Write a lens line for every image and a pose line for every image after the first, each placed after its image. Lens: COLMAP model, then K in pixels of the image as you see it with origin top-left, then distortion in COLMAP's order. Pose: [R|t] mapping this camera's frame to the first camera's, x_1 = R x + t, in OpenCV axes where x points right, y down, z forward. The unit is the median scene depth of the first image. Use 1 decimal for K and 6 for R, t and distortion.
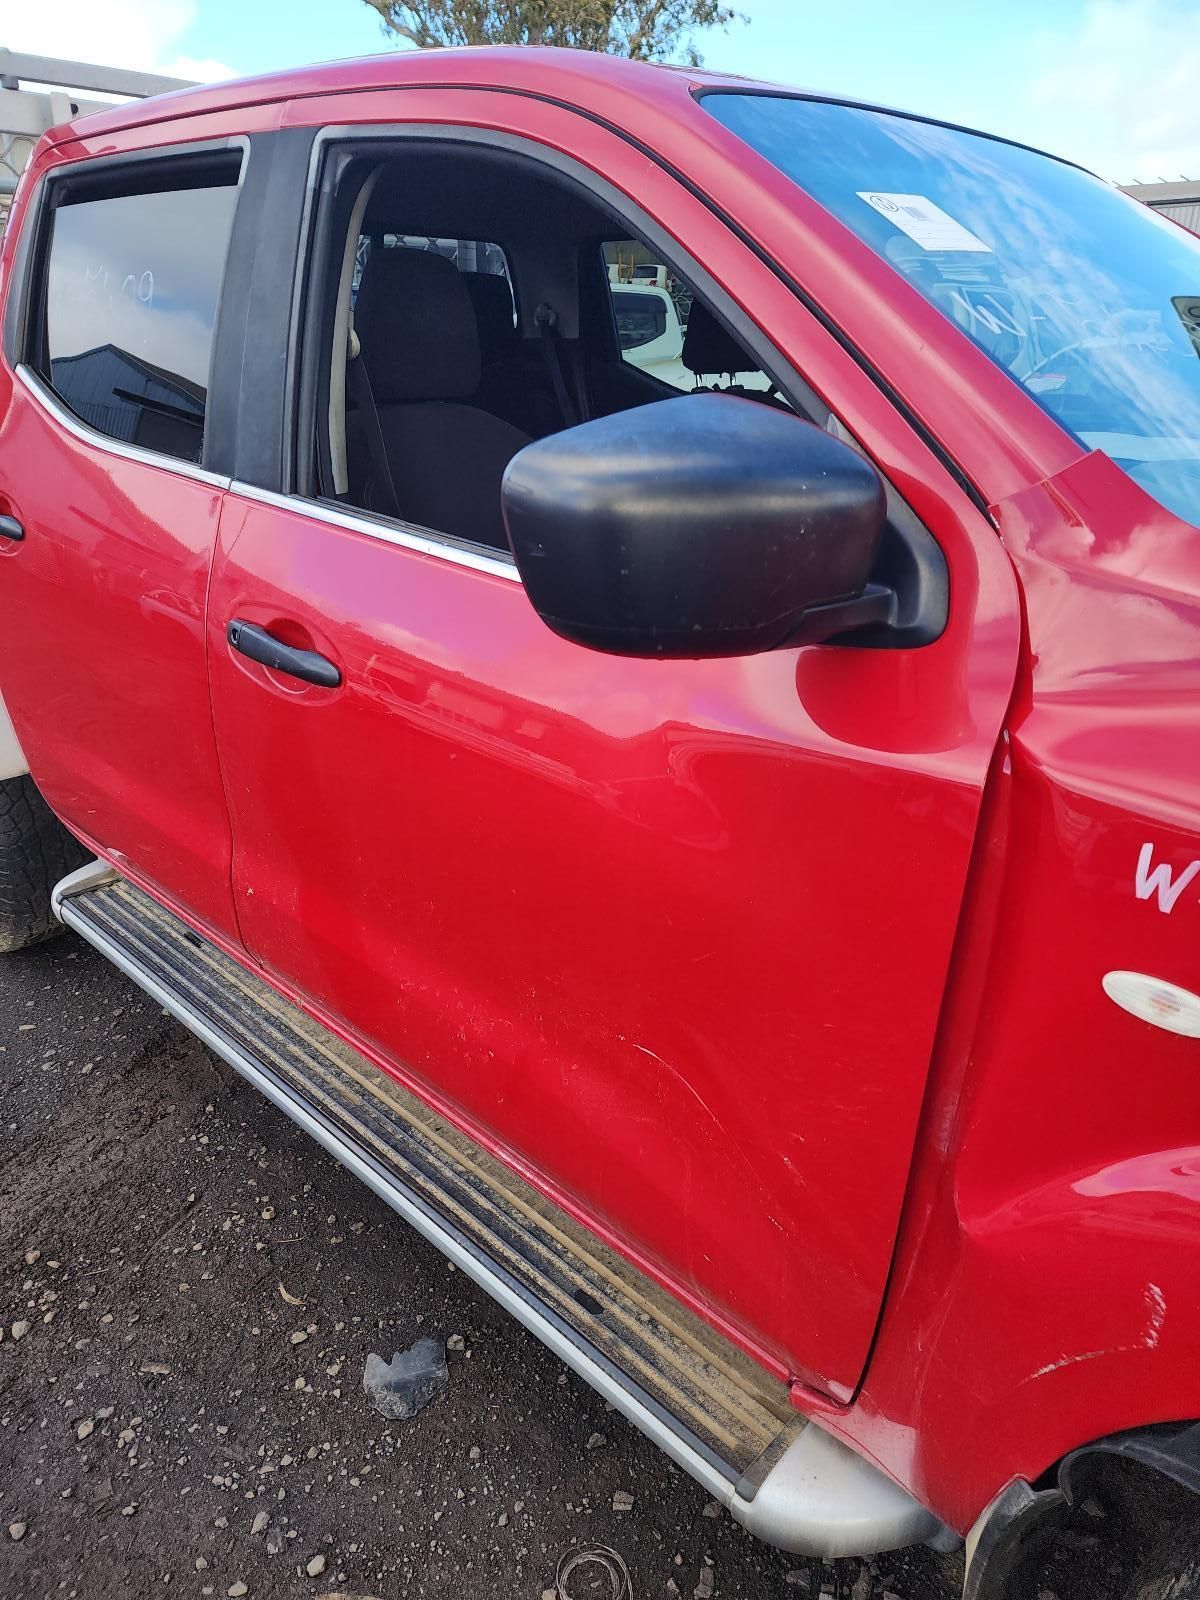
lens RADIAL K [[1080.2, 0, 600.7], [0, 1080.2, 769.8], [0, 0, 1]] dist [0.084352, -0.075668]
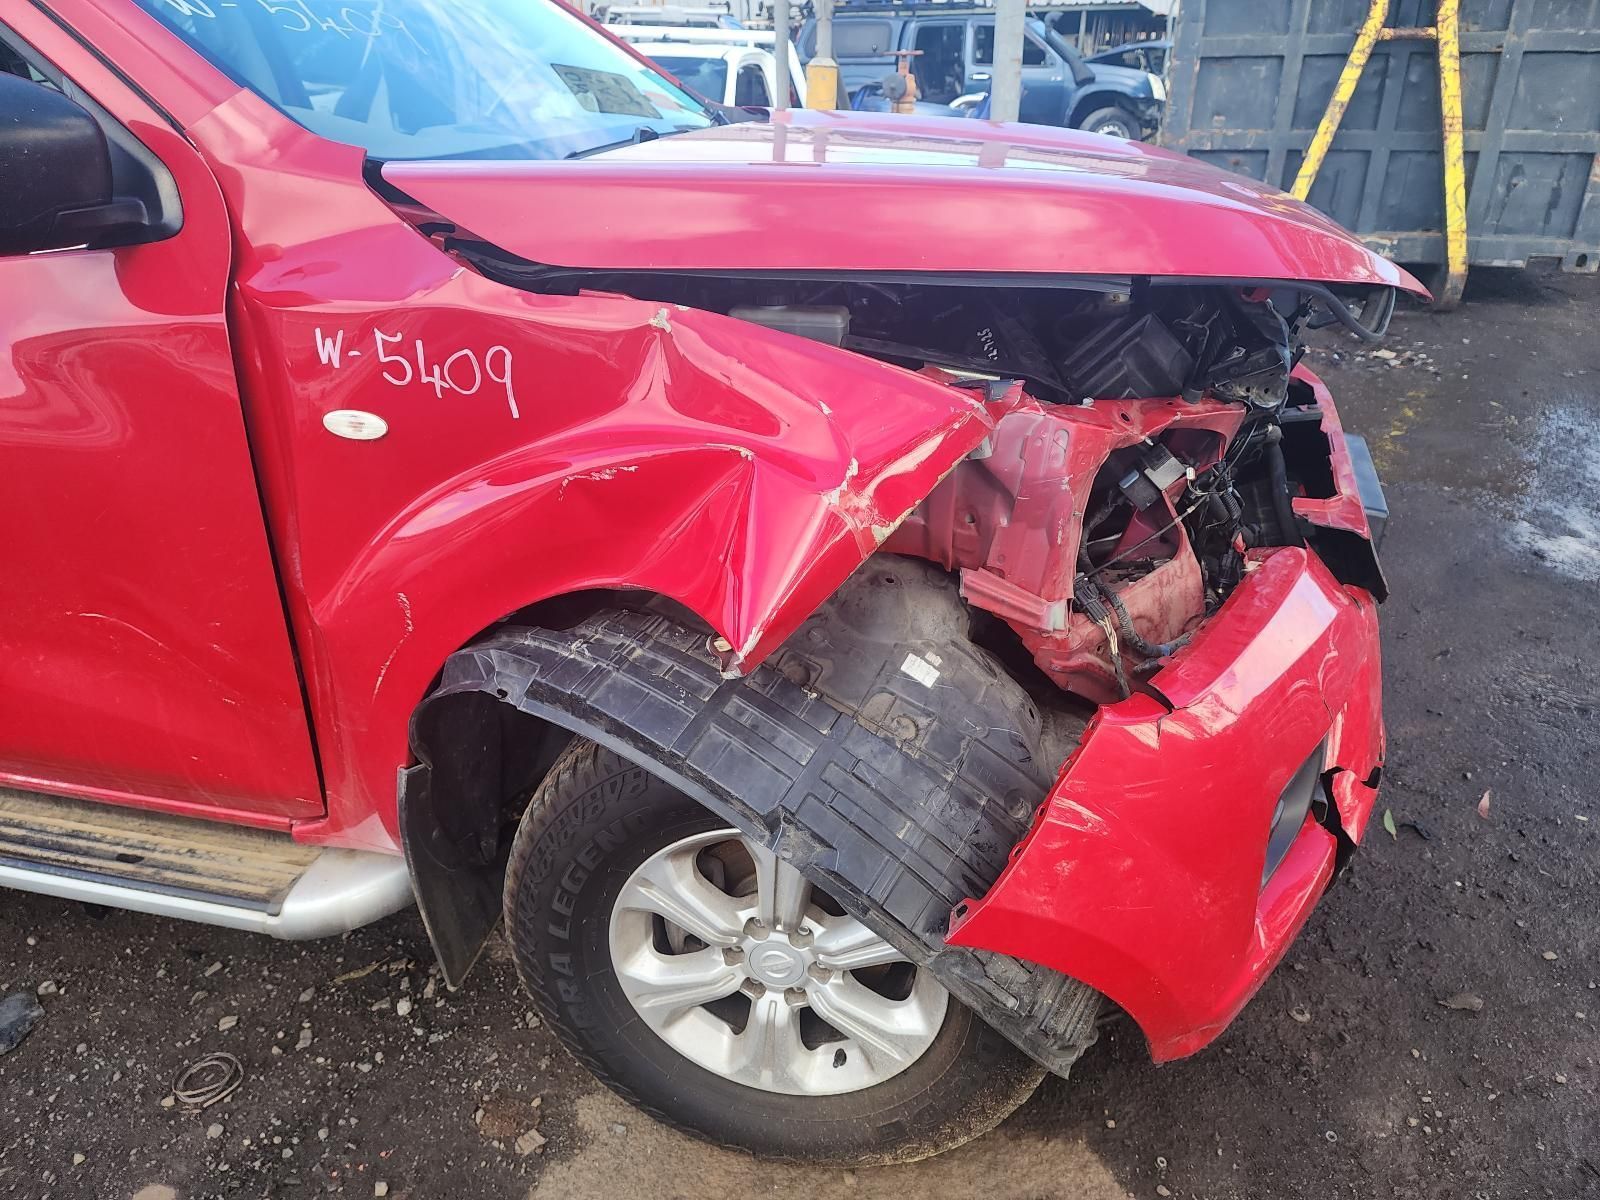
lens RADIAL K [[1080.2, 0, 807.3], [0, 1080.2, 597.6], [0, 0, 1]] dist [0.084352, -0.075668]
pose [[0.858129, -0.246001, 0.450663, 0.153761], [0.214286, 0.969242, 0.121043, 0.222597], [-0.466578, -0.007300, 0.884450, -0.427505]]
